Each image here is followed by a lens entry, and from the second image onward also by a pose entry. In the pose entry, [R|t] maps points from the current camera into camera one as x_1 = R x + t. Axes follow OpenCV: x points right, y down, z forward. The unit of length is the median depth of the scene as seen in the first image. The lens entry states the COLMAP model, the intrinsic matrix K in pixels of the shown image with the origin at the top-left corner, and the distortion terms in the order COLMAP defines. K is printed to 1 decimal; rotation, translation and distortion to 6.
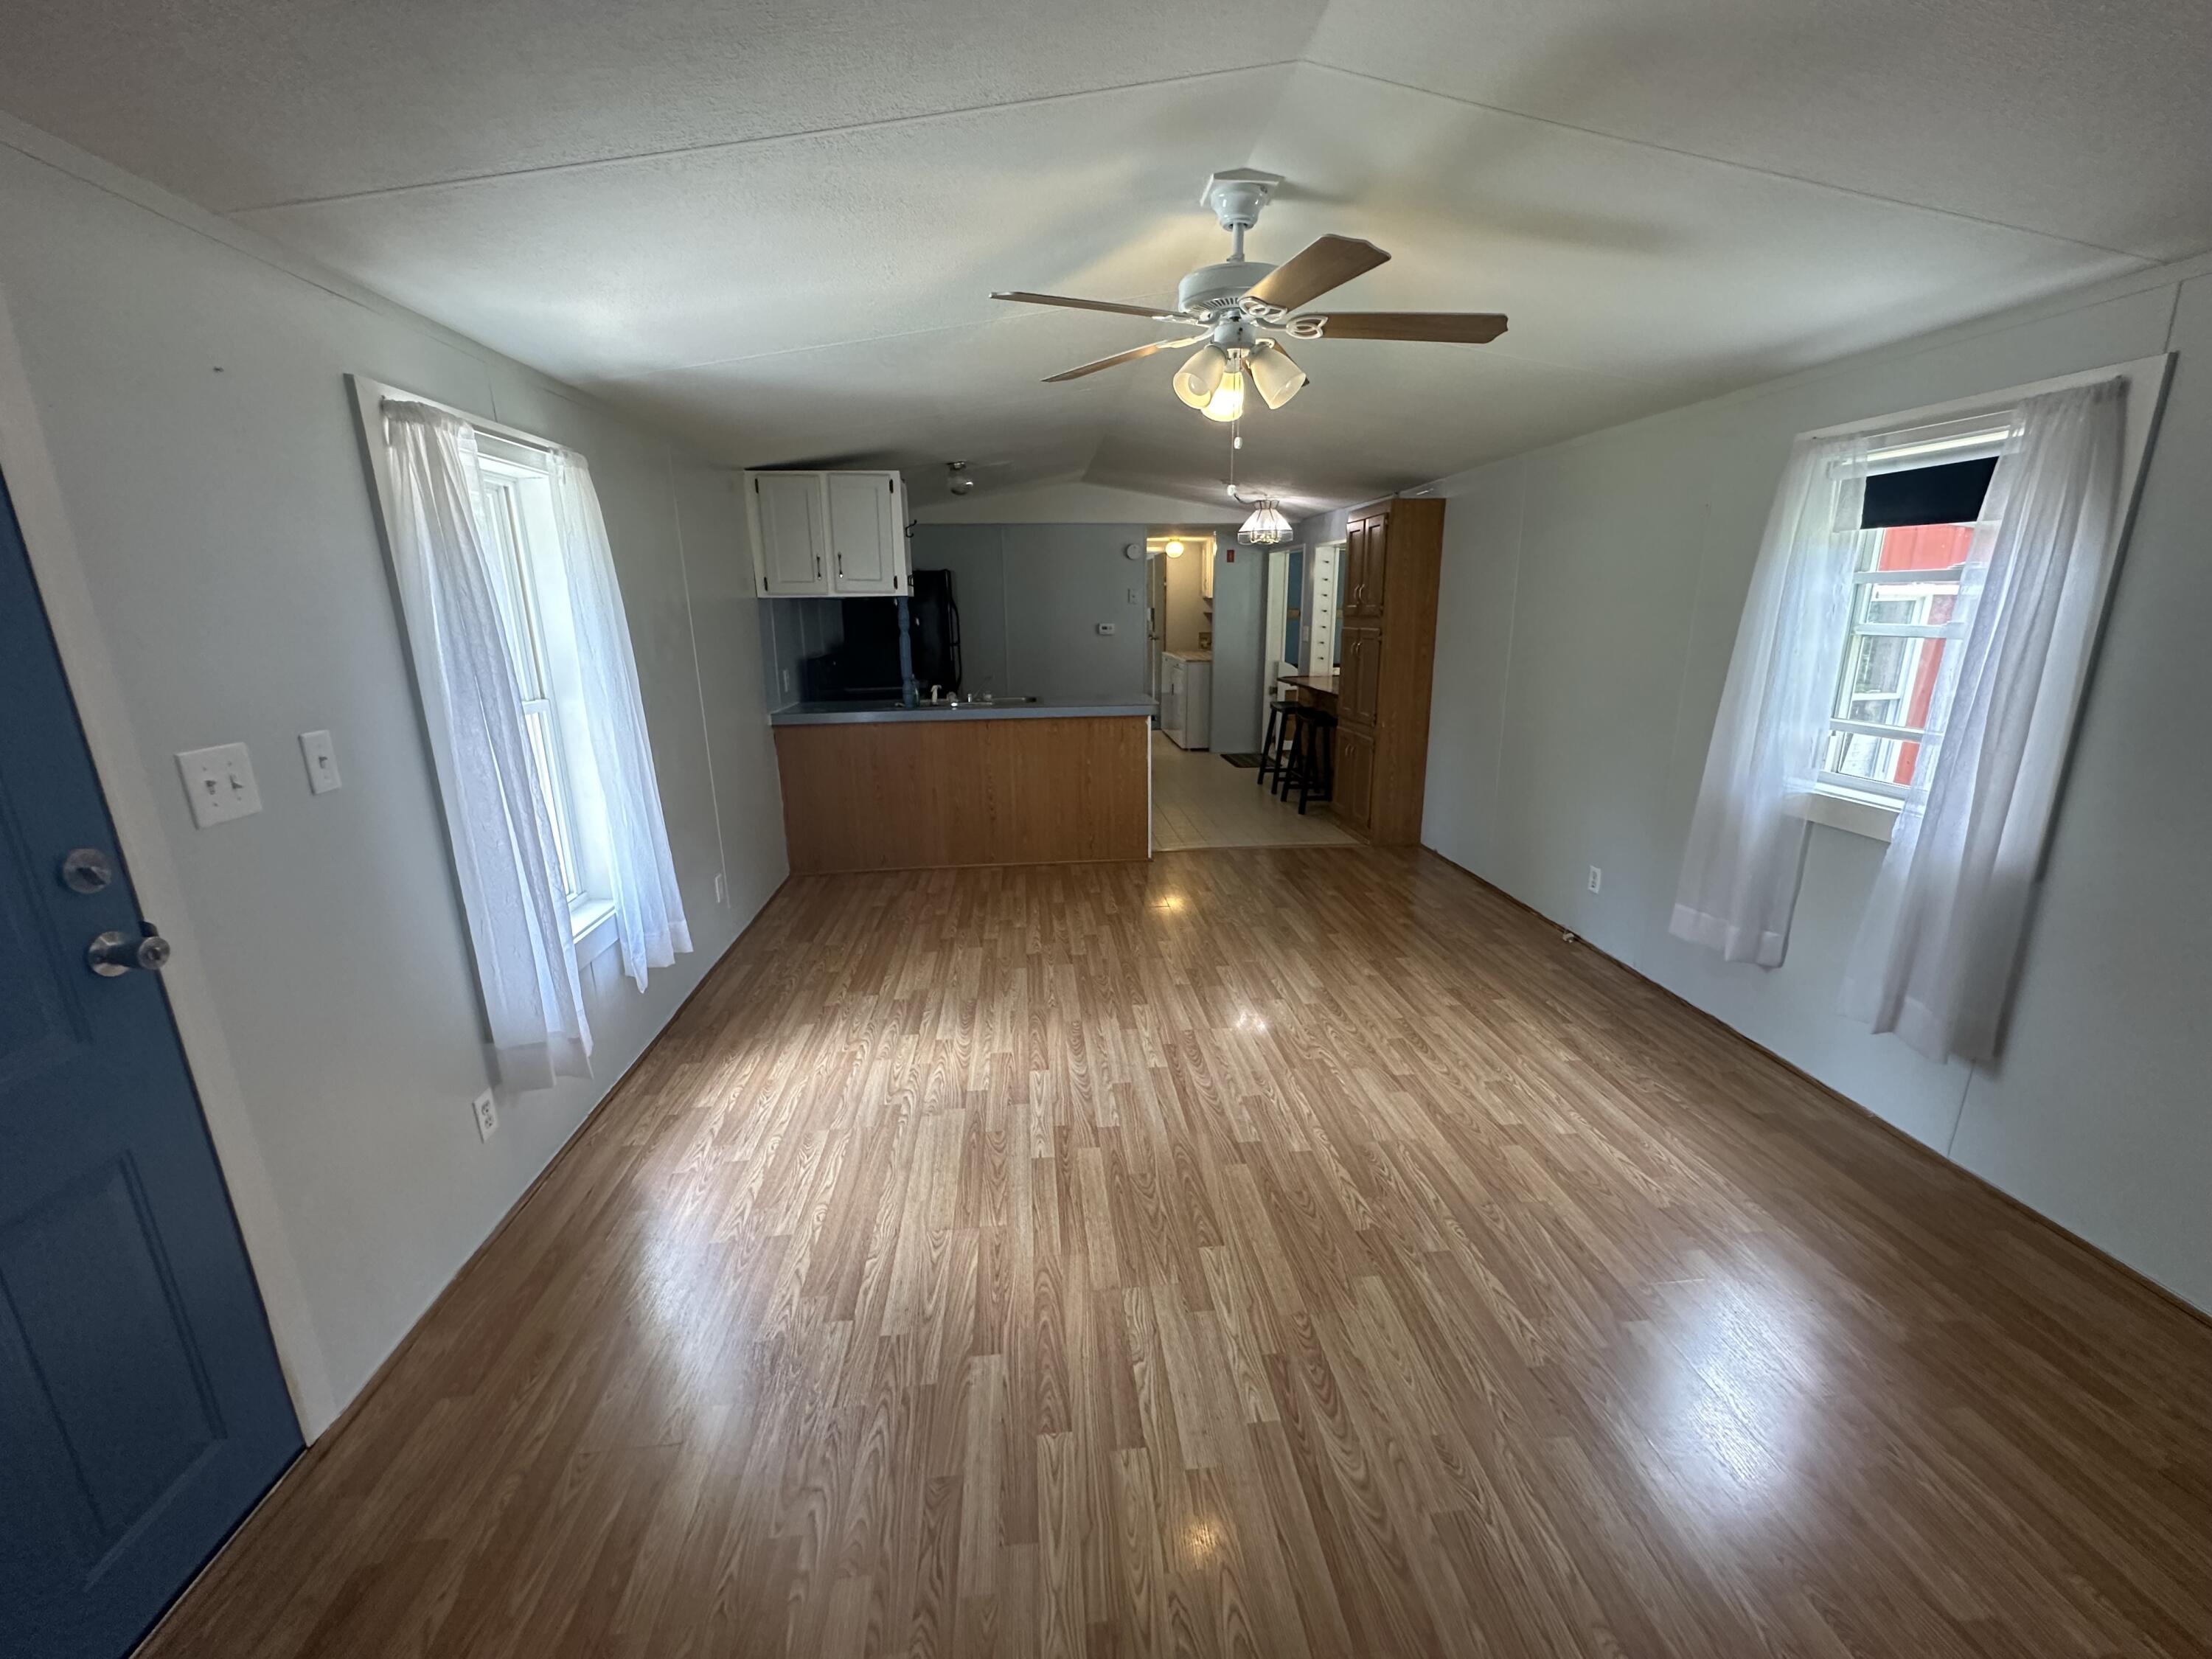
lens RADIAL K [[885.3, 0, 1106.0], [0, 885.3, 829.5], [0, 0, 1]] dist [-0.006772, 0.002497]
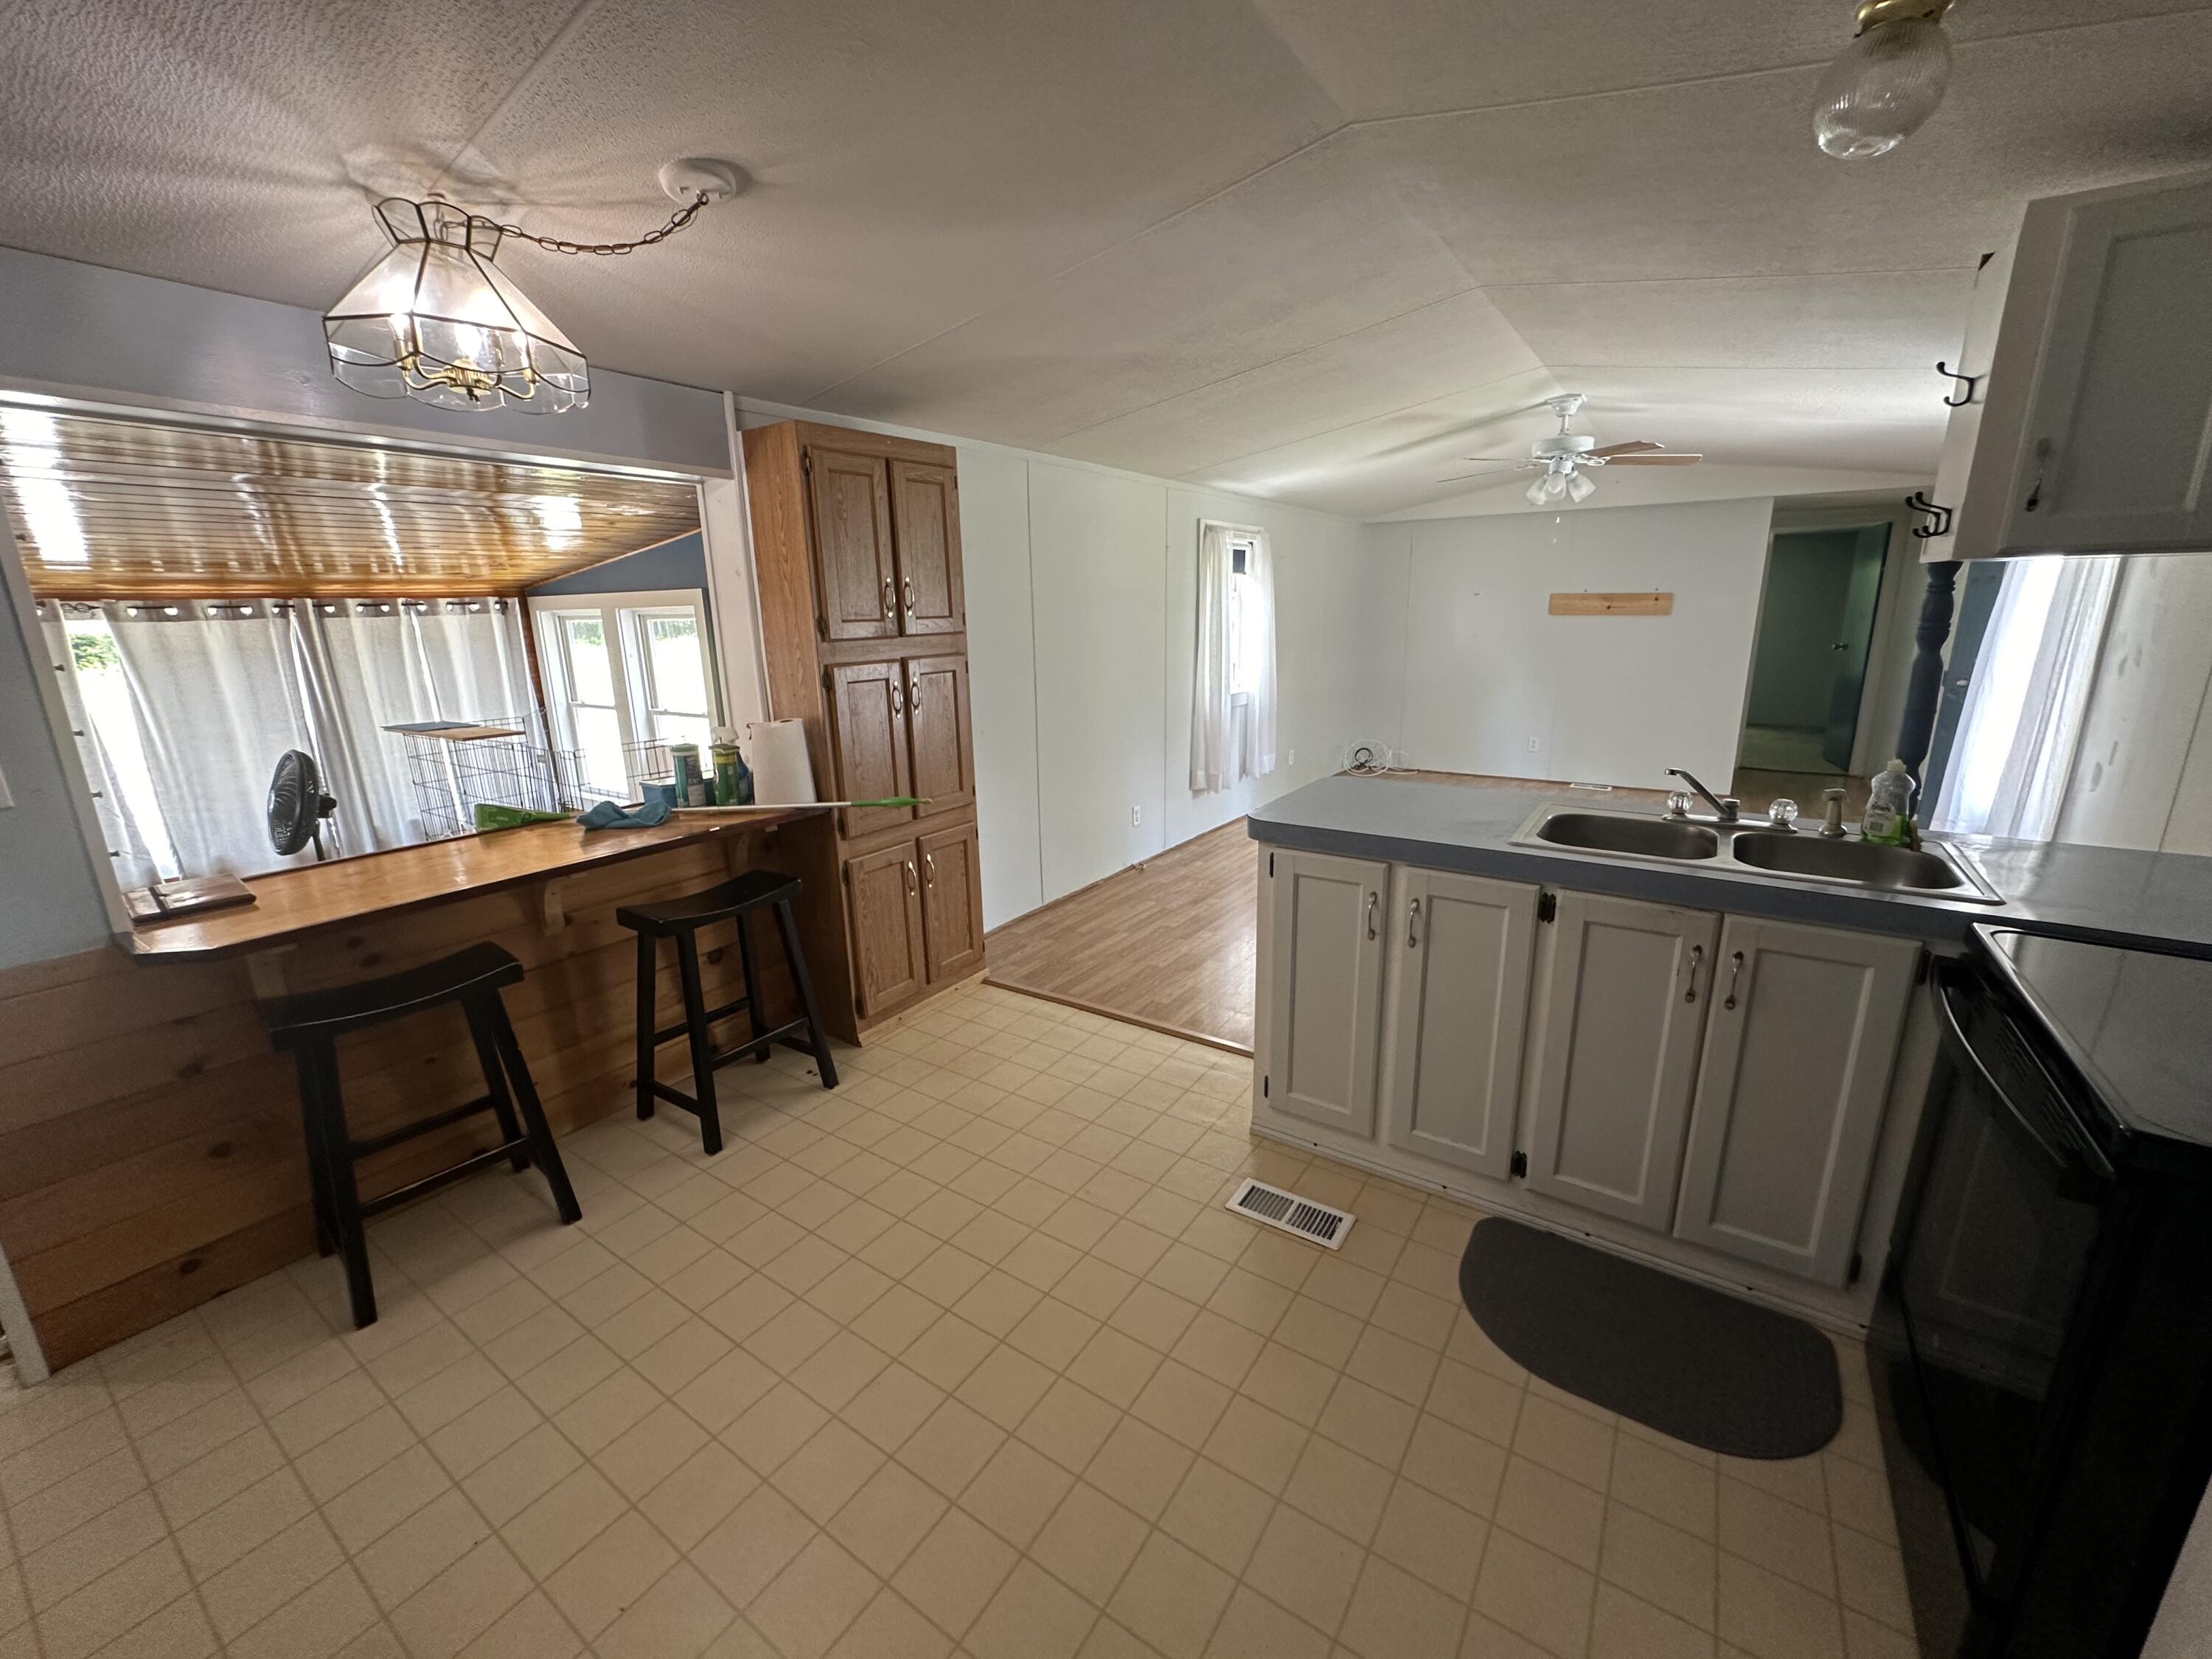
lens RADIAL K [[885.3, 0, 1106.0], [0, 885.3, 829.5], [0, 0, 1]] dist [-0.006772, 0.002497]
pose [[-0.772002, -0.133882, 0.621360, -0.262855], [0.184996, 0.887918, 0.421164, -0.490862], [-0.608102, 0.440088, -0.660707, 1.827875]]
